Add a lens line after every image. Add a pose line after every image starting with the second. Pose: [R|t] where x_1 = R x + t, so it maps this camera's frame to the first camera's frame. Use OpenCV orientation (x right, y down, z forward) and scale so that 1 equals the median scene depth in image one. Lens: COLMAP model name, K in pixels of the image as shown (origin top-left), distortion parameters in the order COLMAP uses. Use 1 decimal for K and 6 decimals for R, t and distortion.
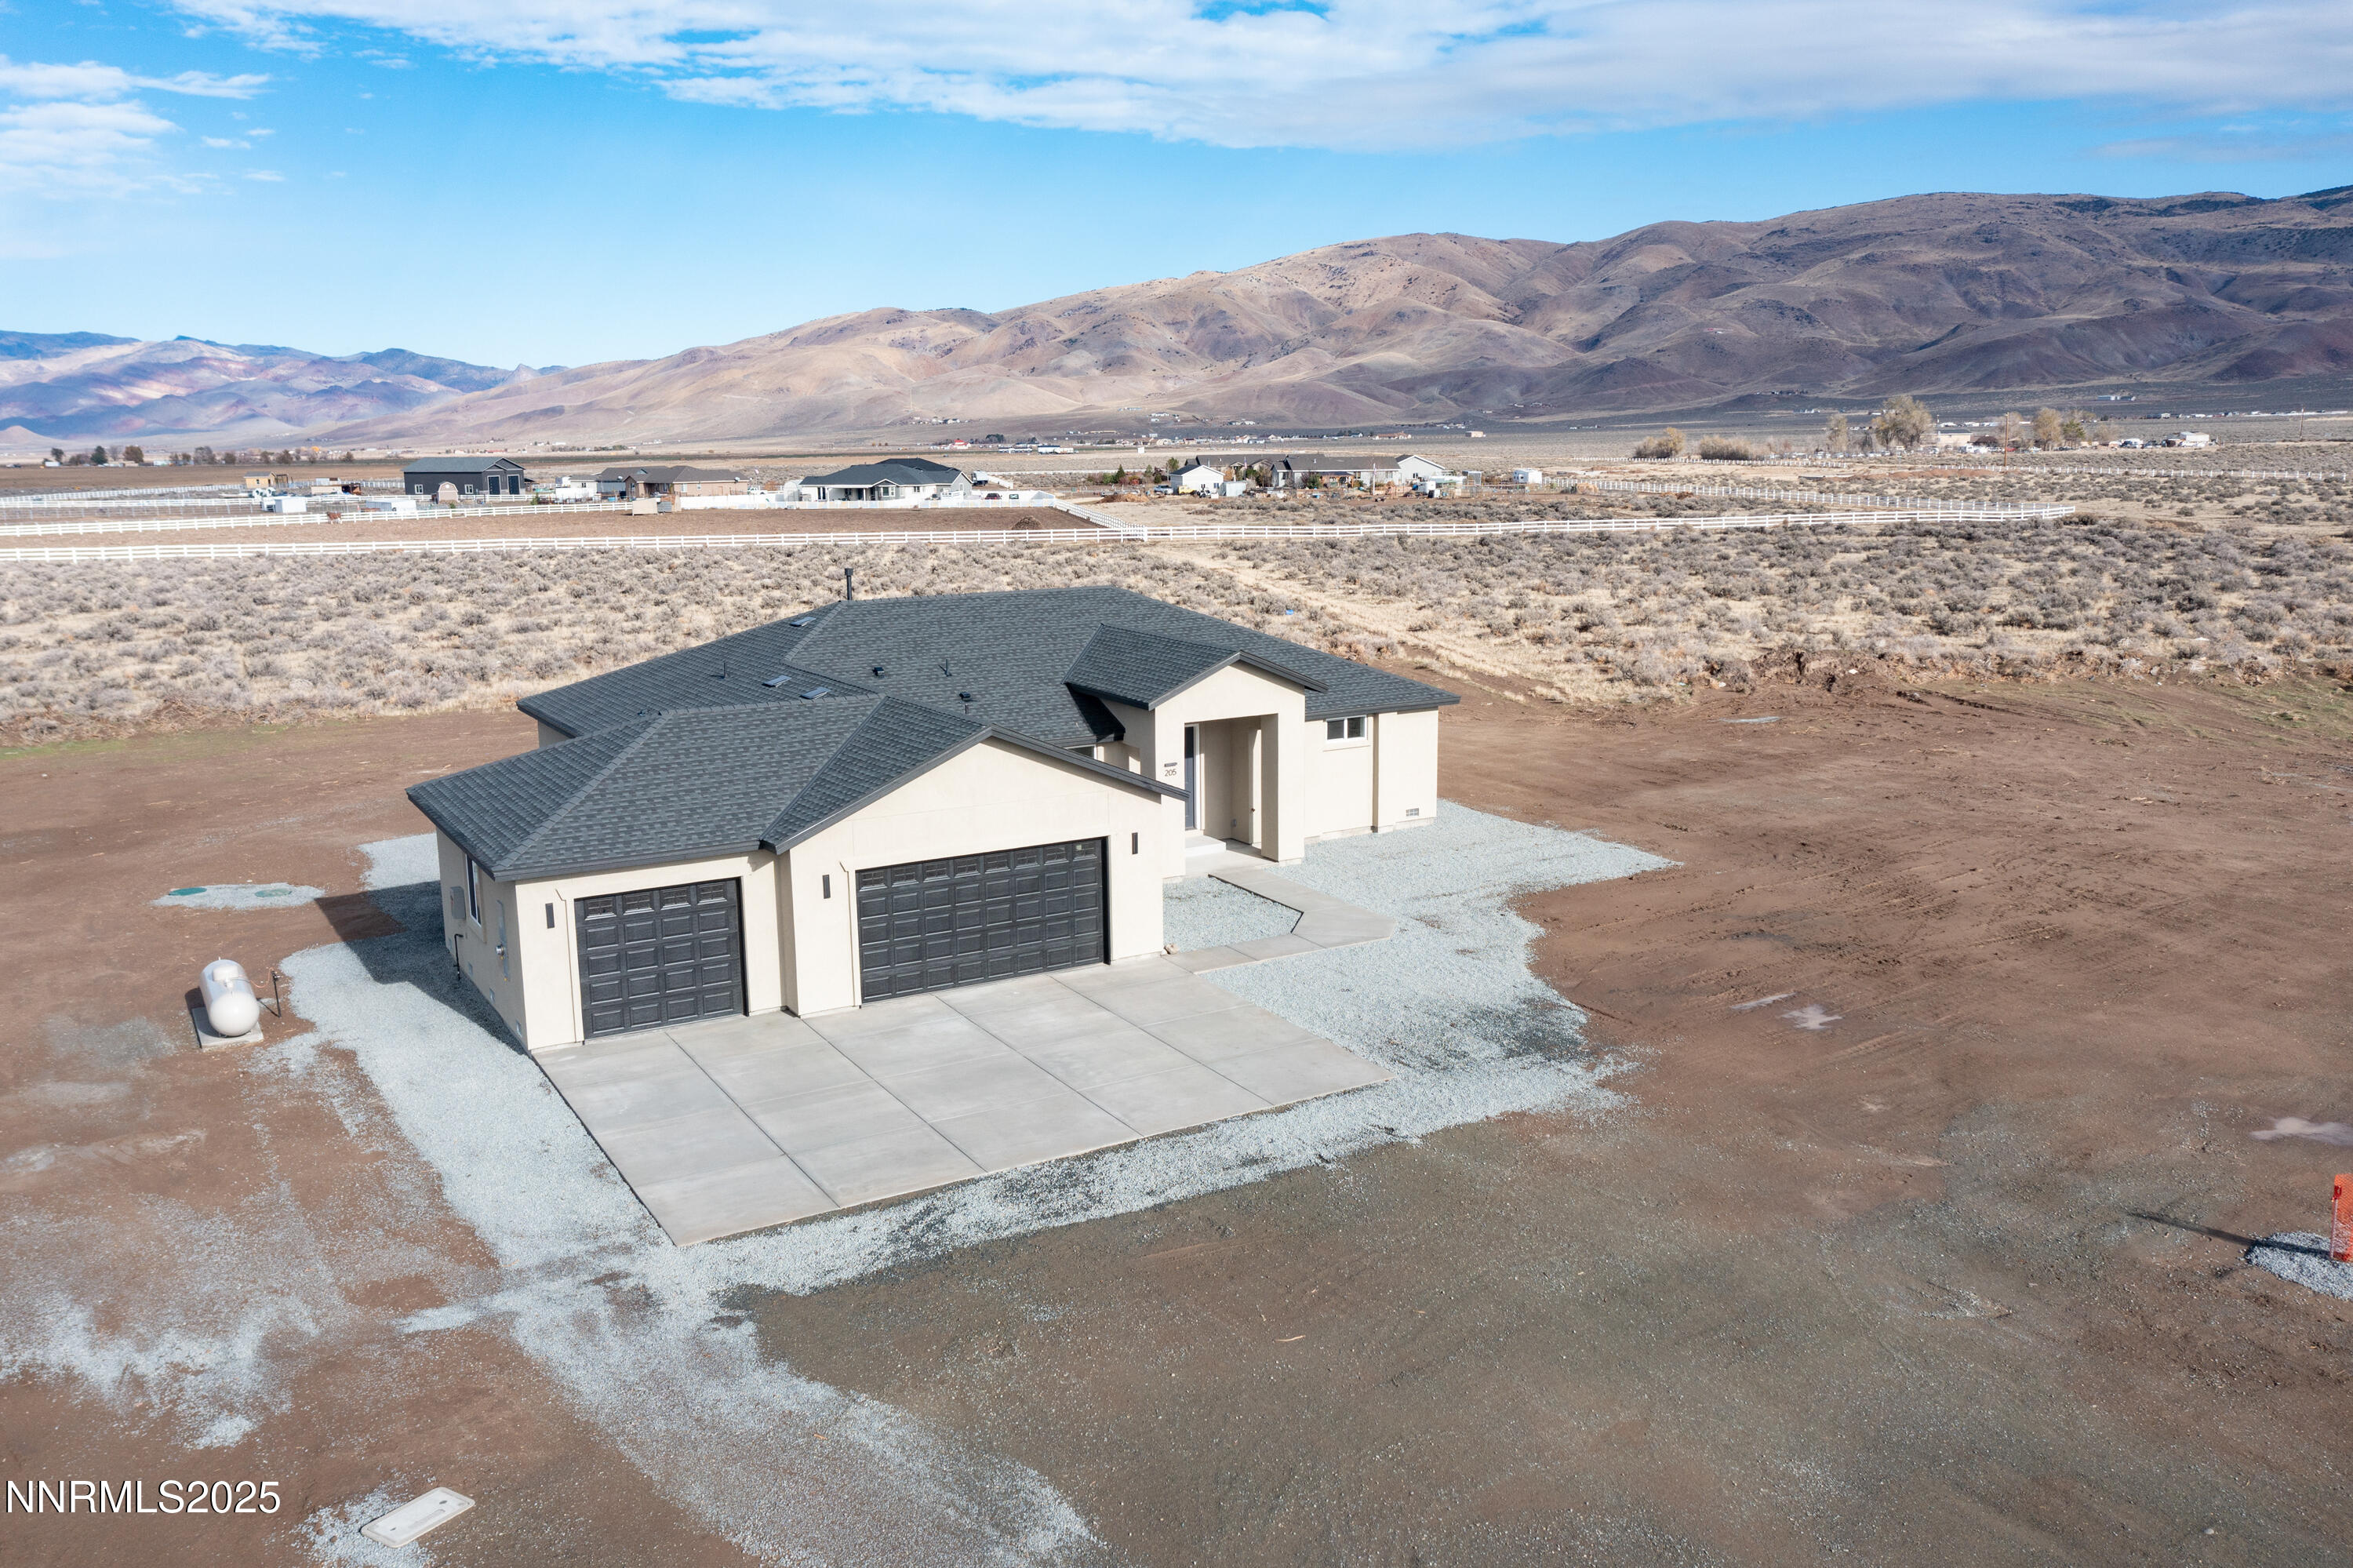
lens RADIAL K [[1862.8, 0, 1184.5], [0, 1862.8, 760.2], [0, 0, 1]] dist [-0.007340, 0.000480]
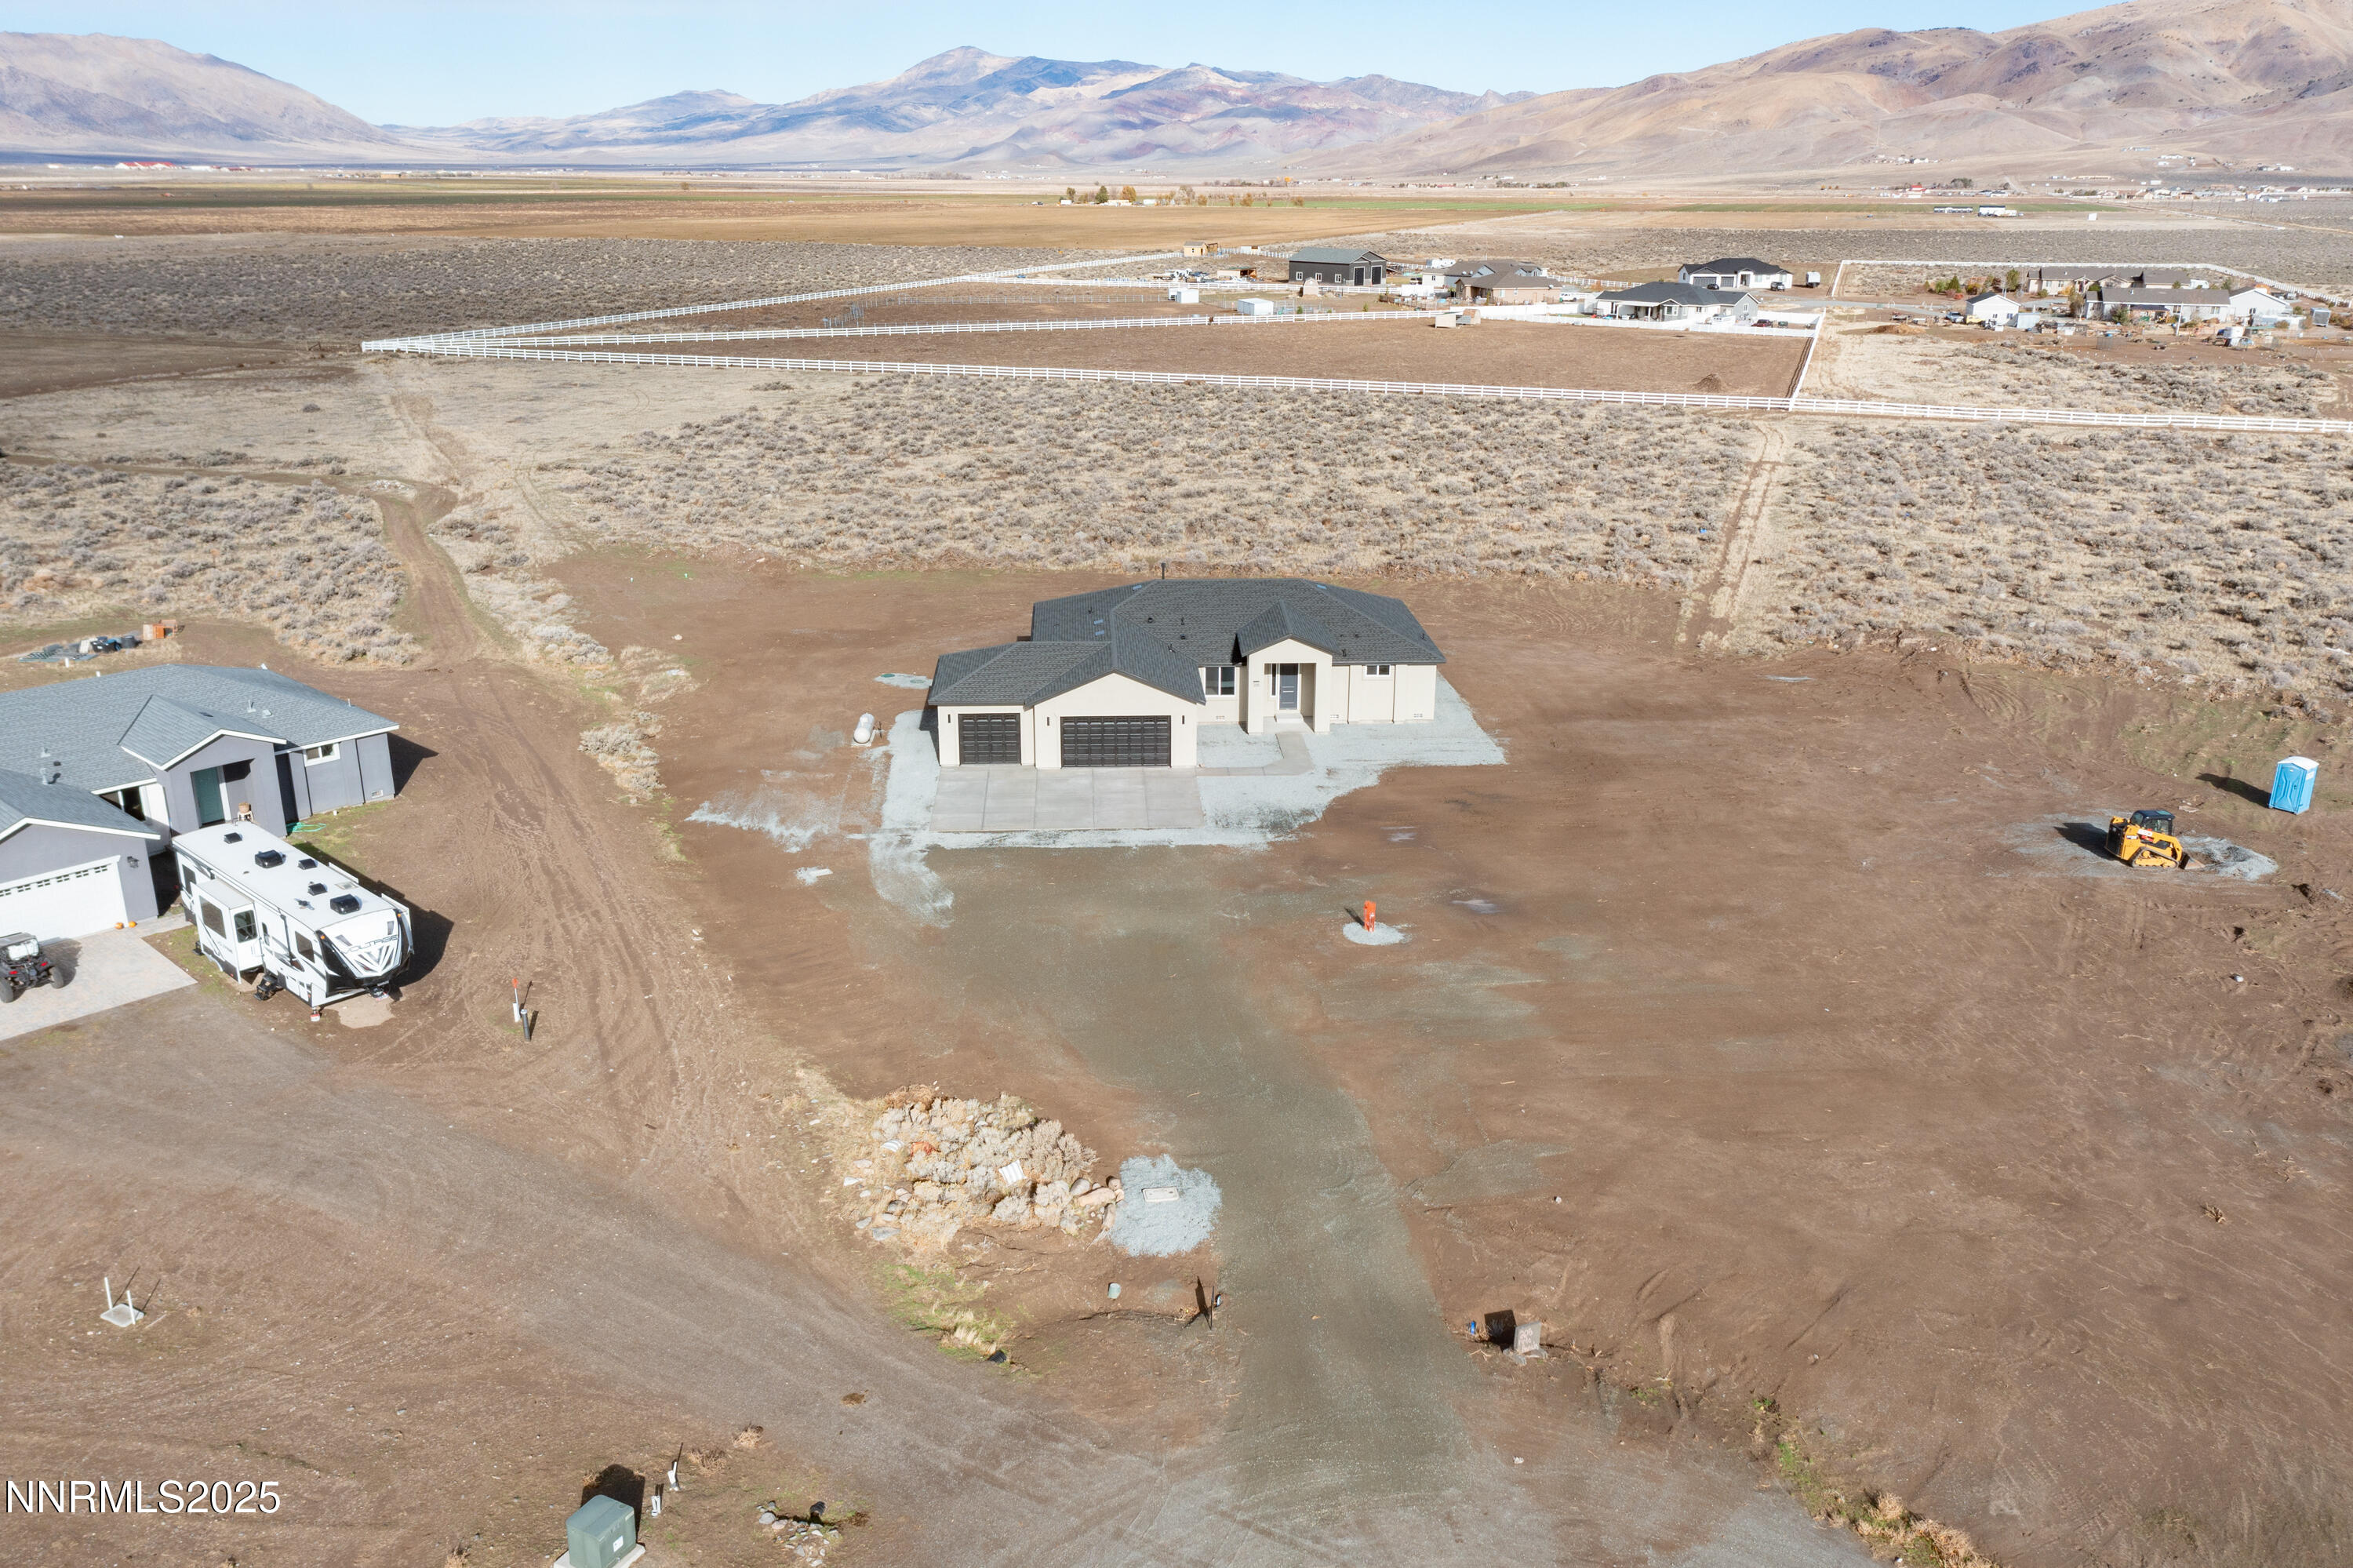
lens RADIAL K [[1862.8, 0, 1163.2], [0, 1862.8, 784.6], [0, 0, 1]] dist [-0.007340, 0.000480]
pose [[0.877204, 0.162782, -0.451681, 0.860819], [-0.093363, 0.980646, 0.172098, -0.233336], [0.470954, -0.108795, 0.875423, -0.922132]]
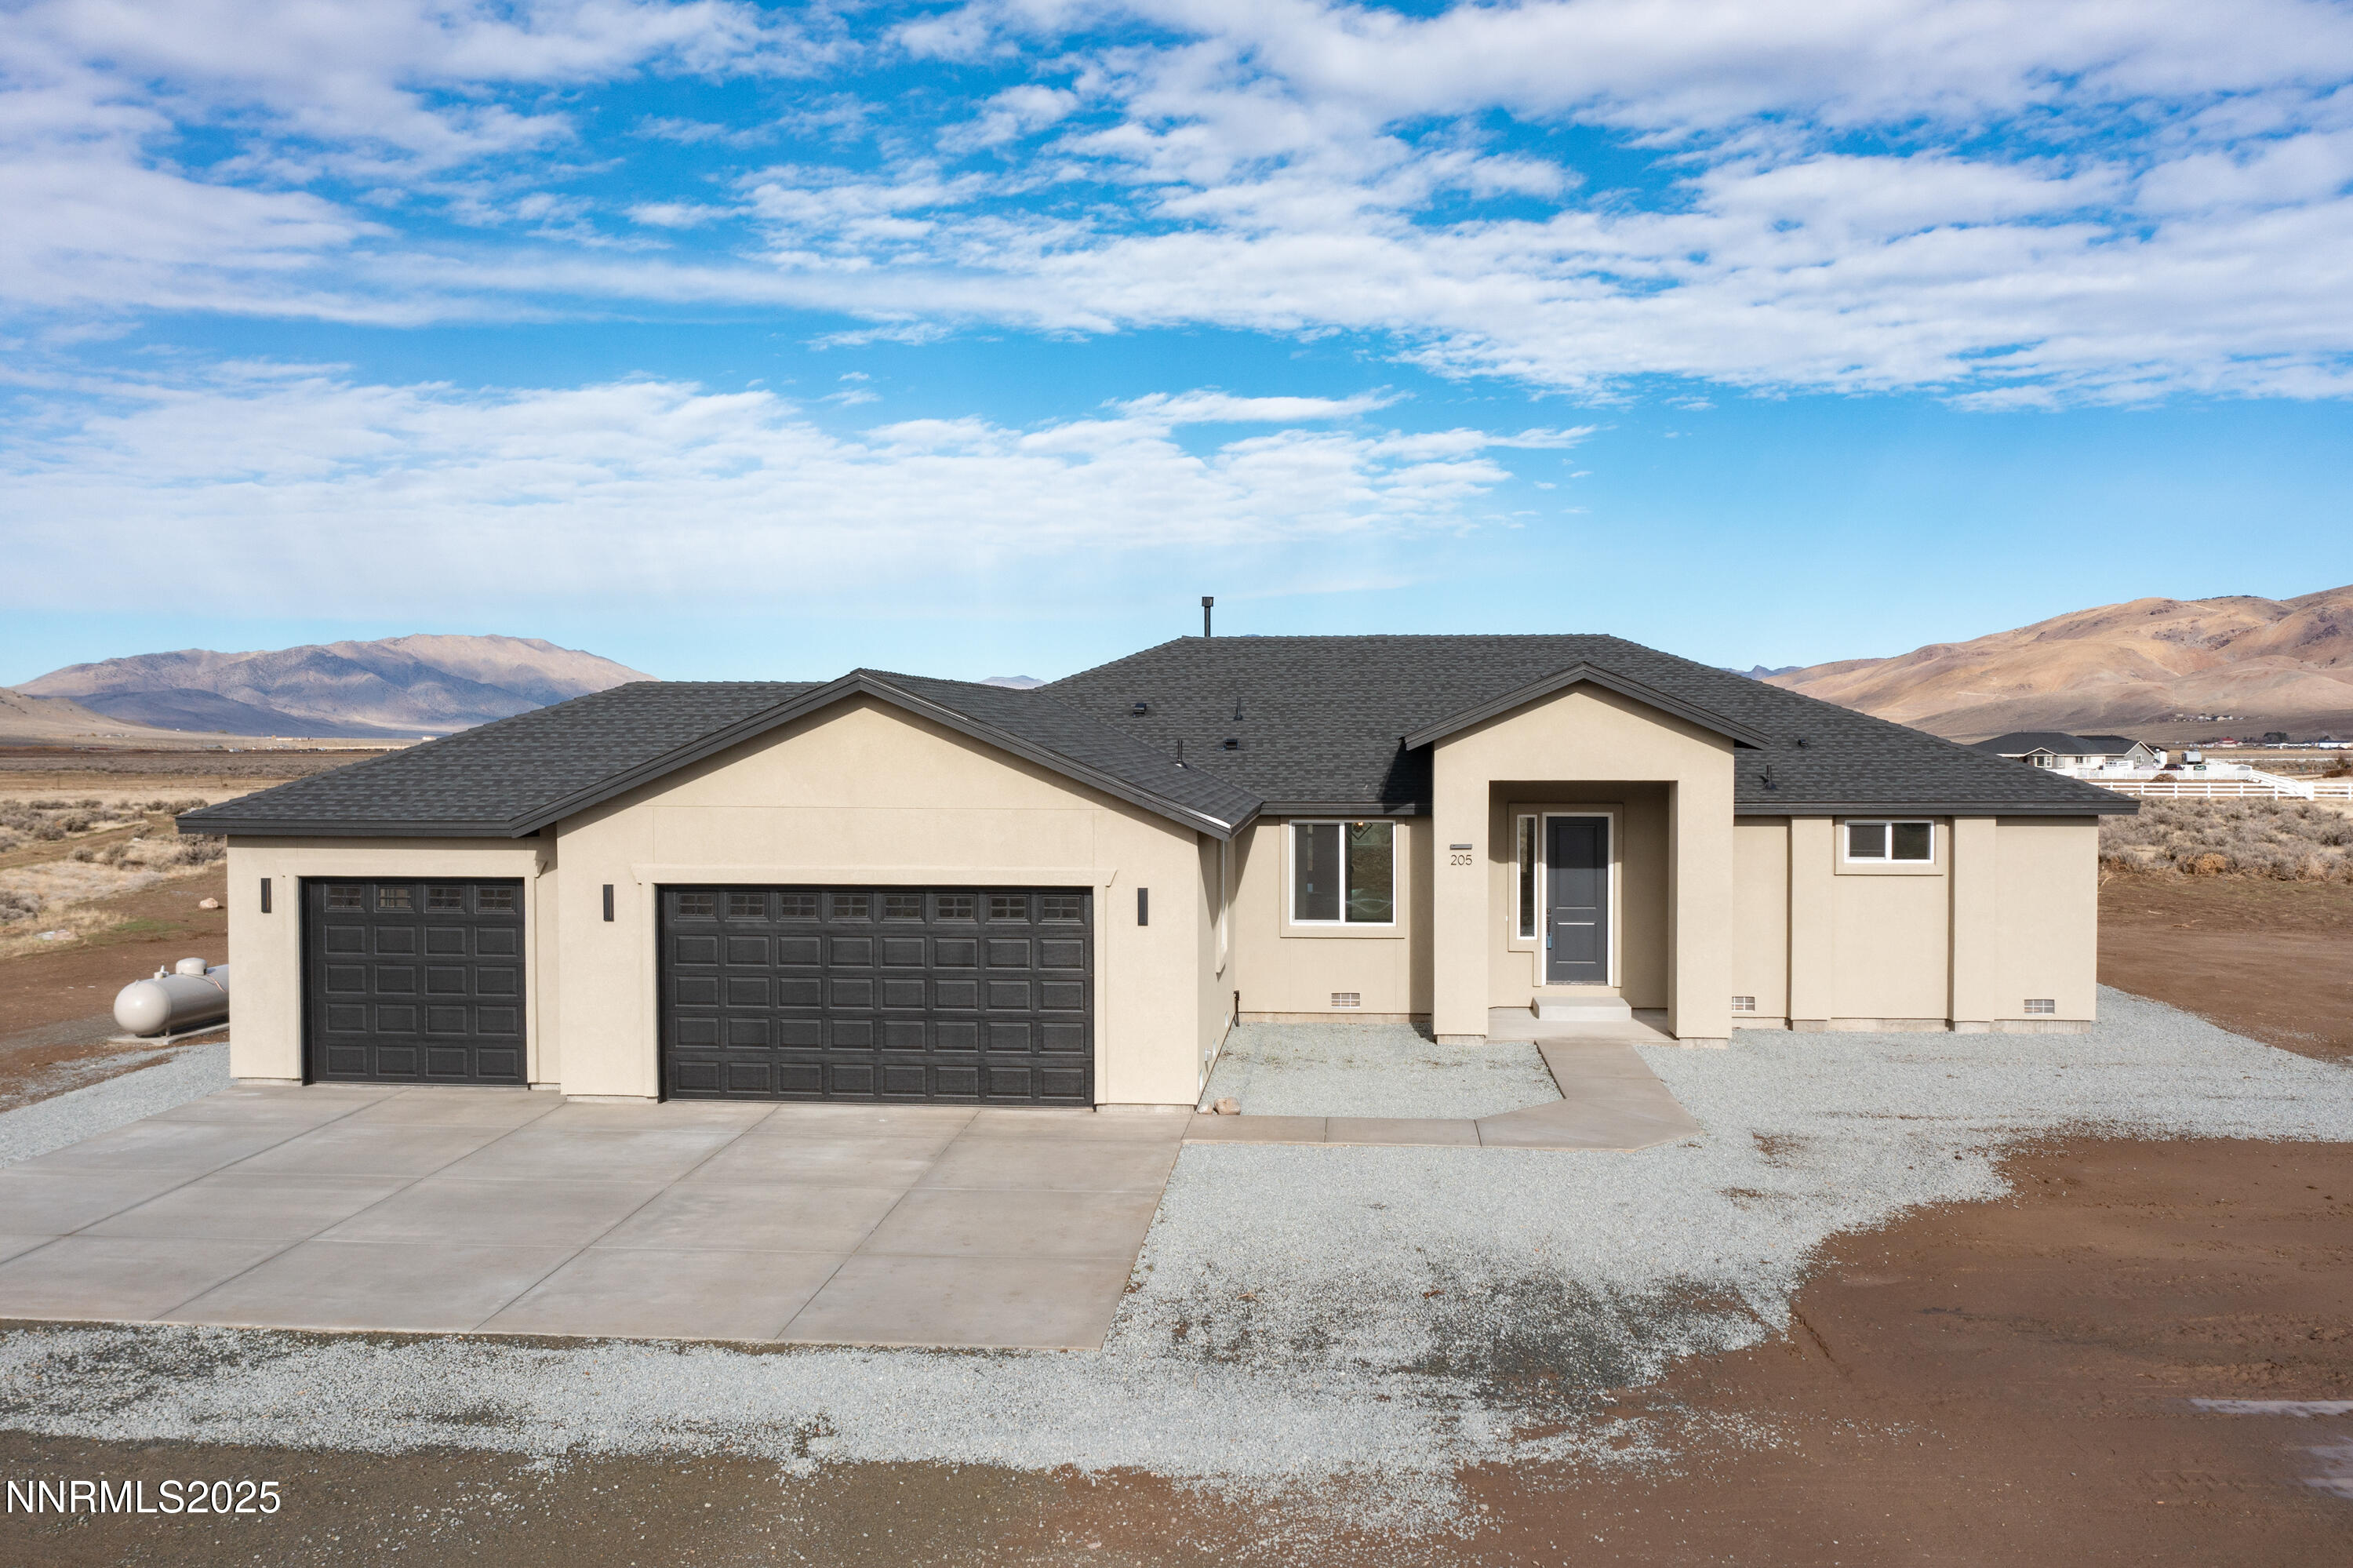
lens RADIAL K [[1862.8, 0, 1178.5], [0, 1862.8, 789.9], [0, 0, 1]] dist [-0.007340, 0.000480]
pose [[0.803068, 0.024745, -0.595373, 0.271419], [-0.109508, 0.988249, -0.106636, 0.057072], [0.585738, 0.150834, 0.796342, 0.437877]]
